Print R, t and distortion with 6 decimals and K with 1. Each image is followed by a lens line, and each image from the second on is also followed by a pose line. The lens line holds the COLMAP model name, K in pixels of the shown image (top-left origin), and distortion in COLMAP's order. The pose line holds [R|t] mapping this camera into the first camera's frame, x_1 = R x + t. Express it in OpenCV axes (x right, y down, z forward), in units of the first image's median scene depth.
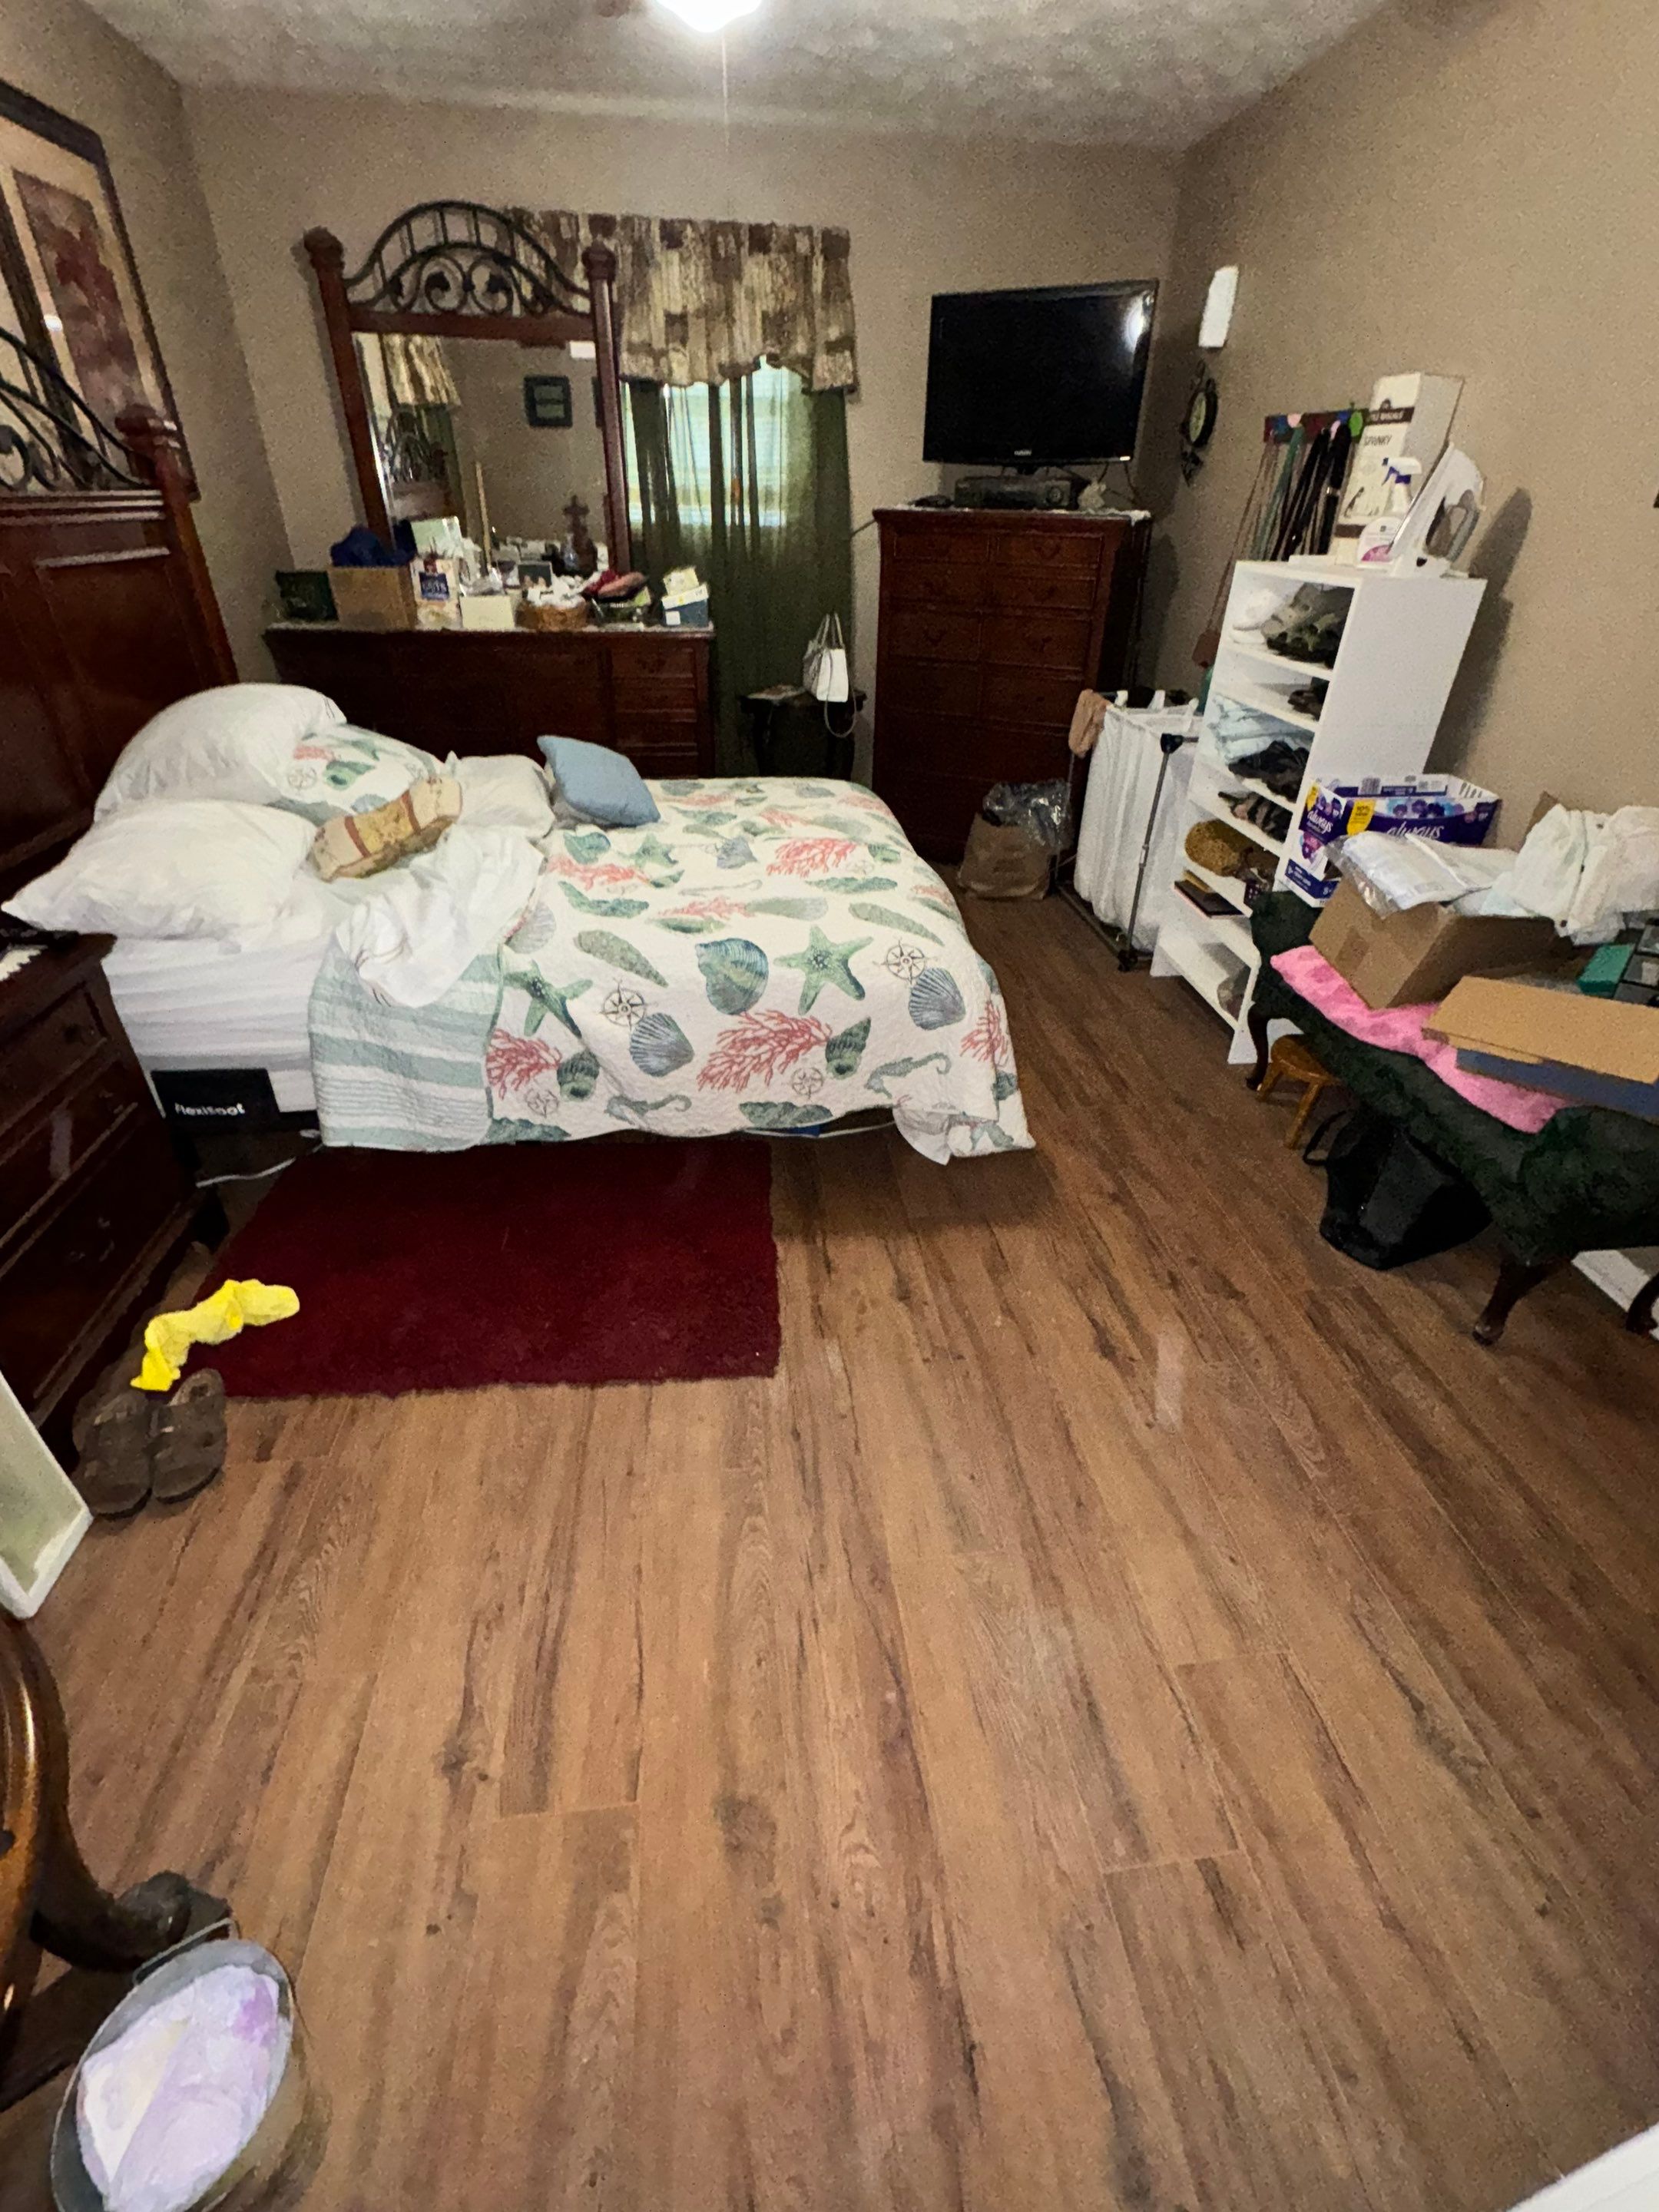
lens RADIAL K [[953.0, 0, 832.7], [0, 953.0, 1096.7], [0, 0, 1]] dist [0.000026, 0.000272]
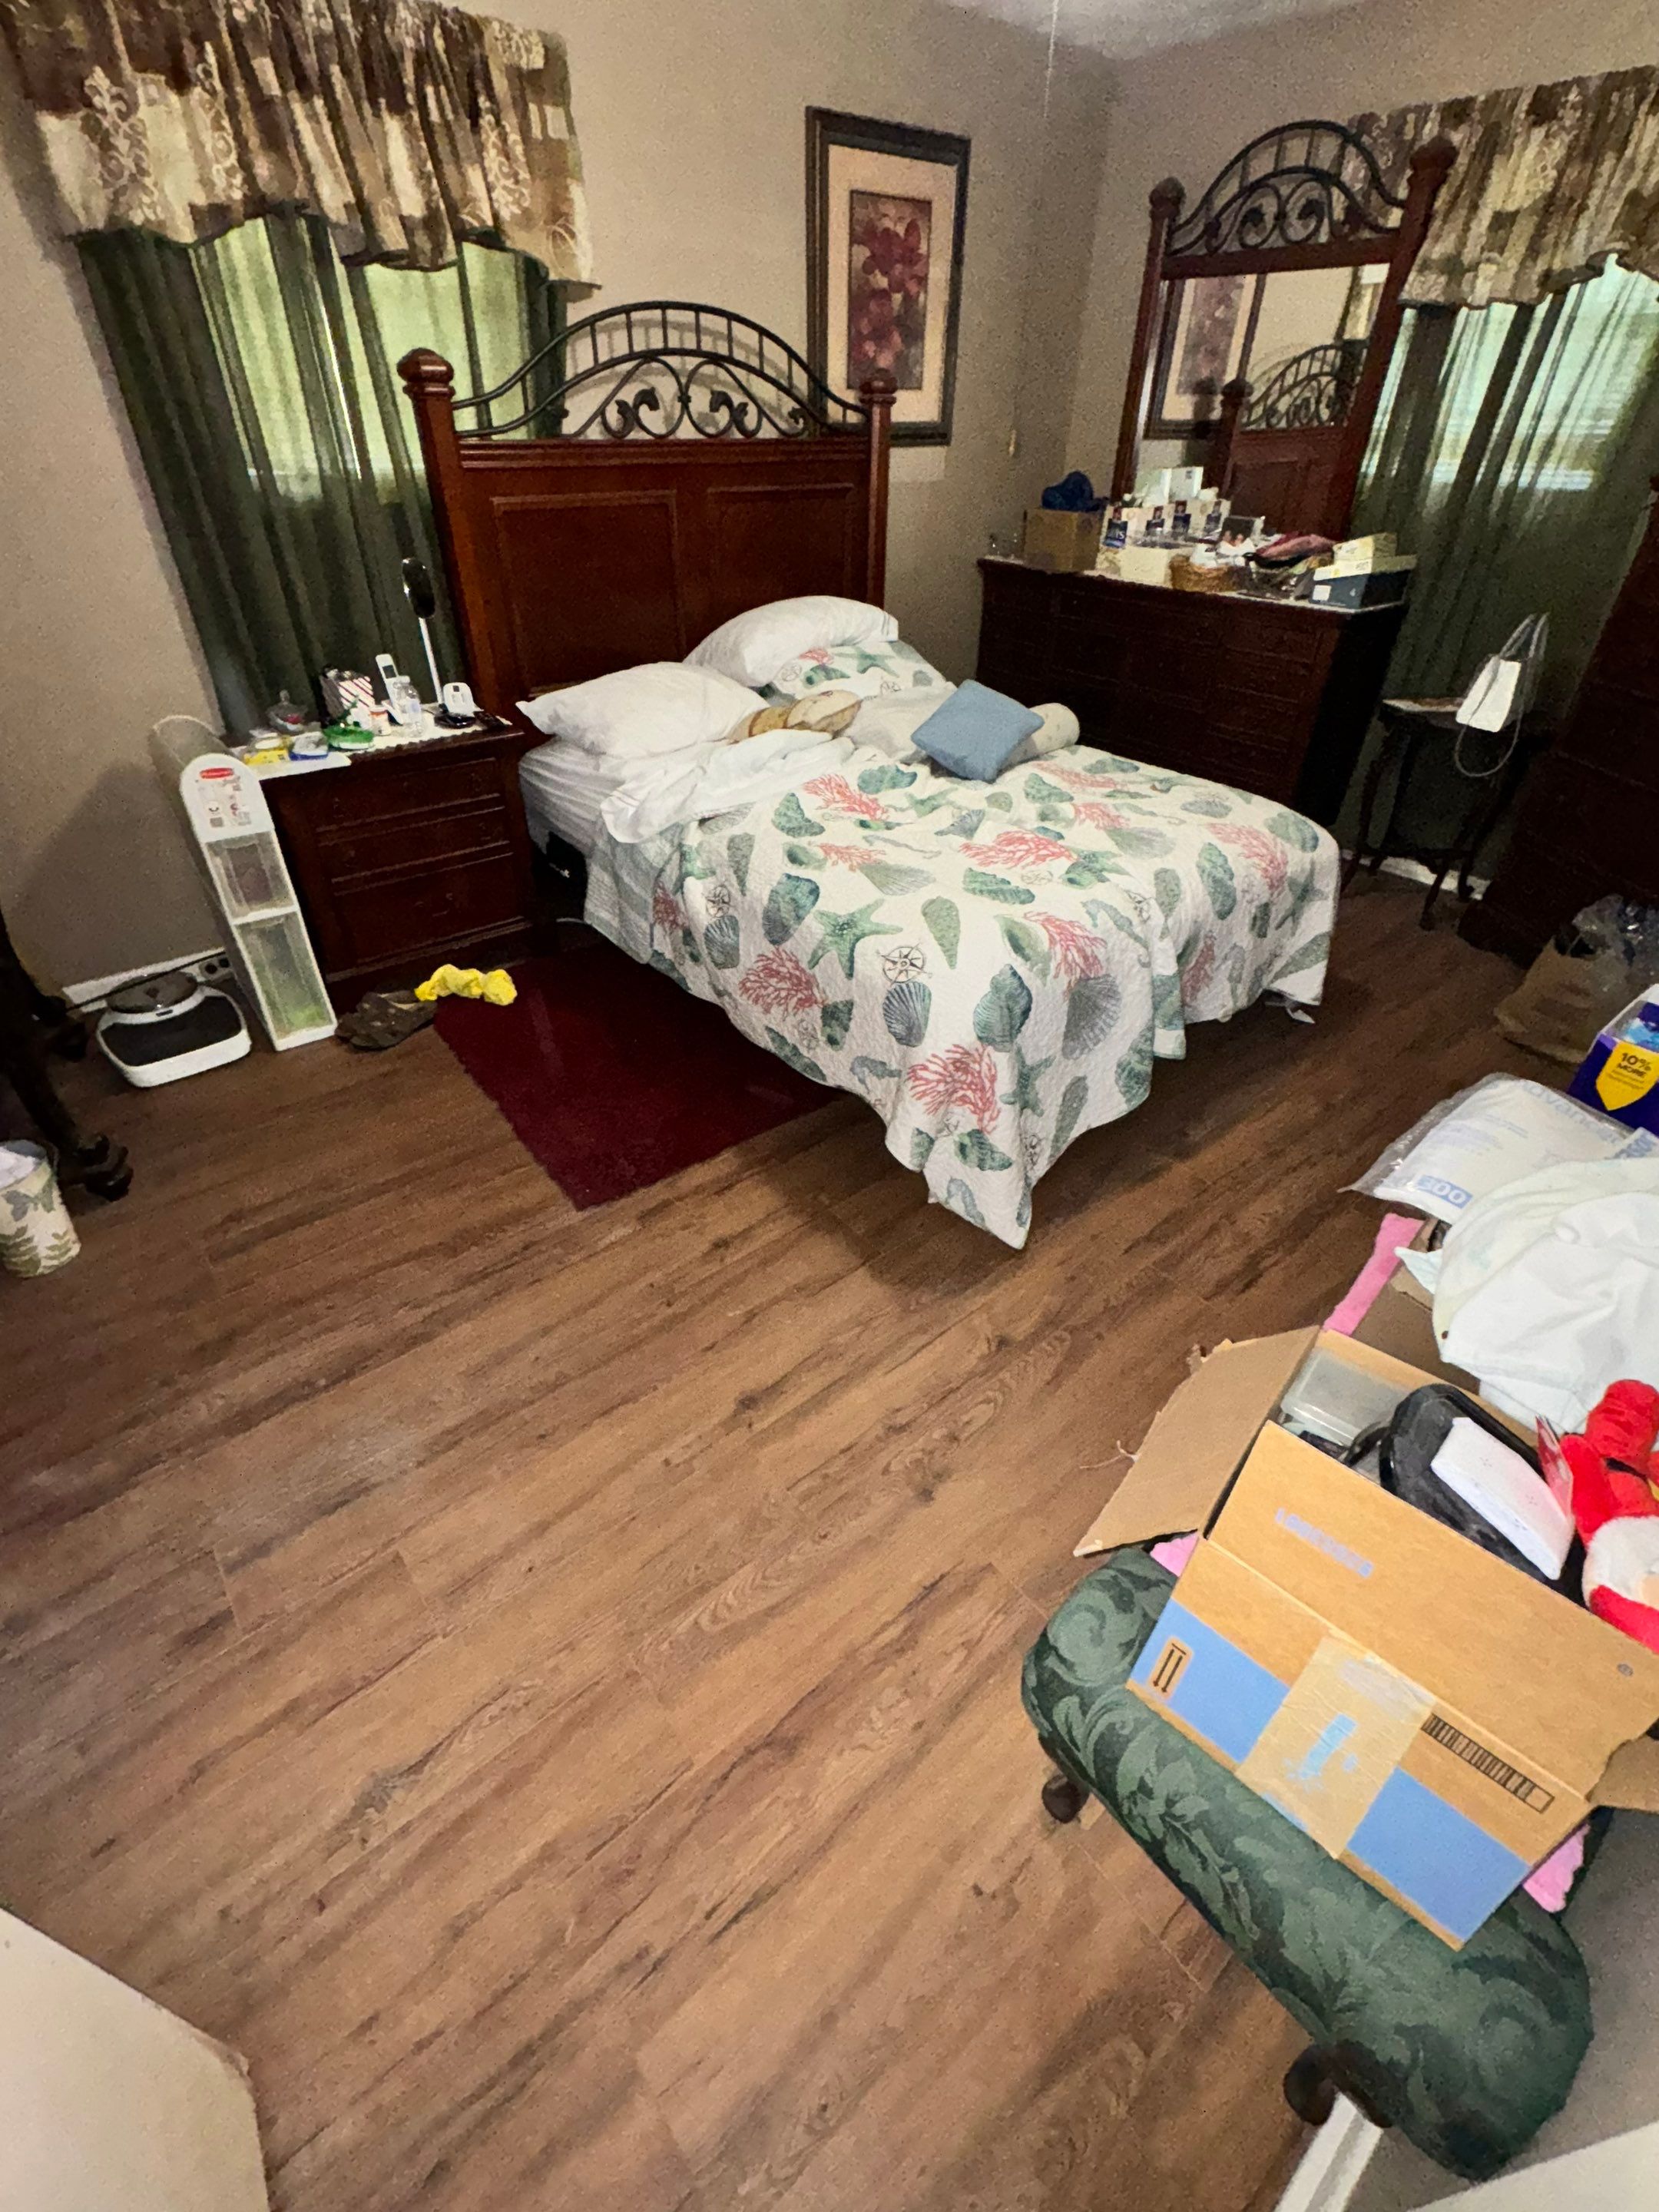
lens RADIAL K [[953.0, 0, 832.7], [0, 953.0, 1096.7], [0, 0, 1]] dist [0.000026, 0.000272]
pose [[0.546762, 0.483726, -0.683418, 0.643624], [-0.453683, 0.857180, 0.243751, -0.197042], [0.703721, 0.176781, 0.688132, 0.286861]]
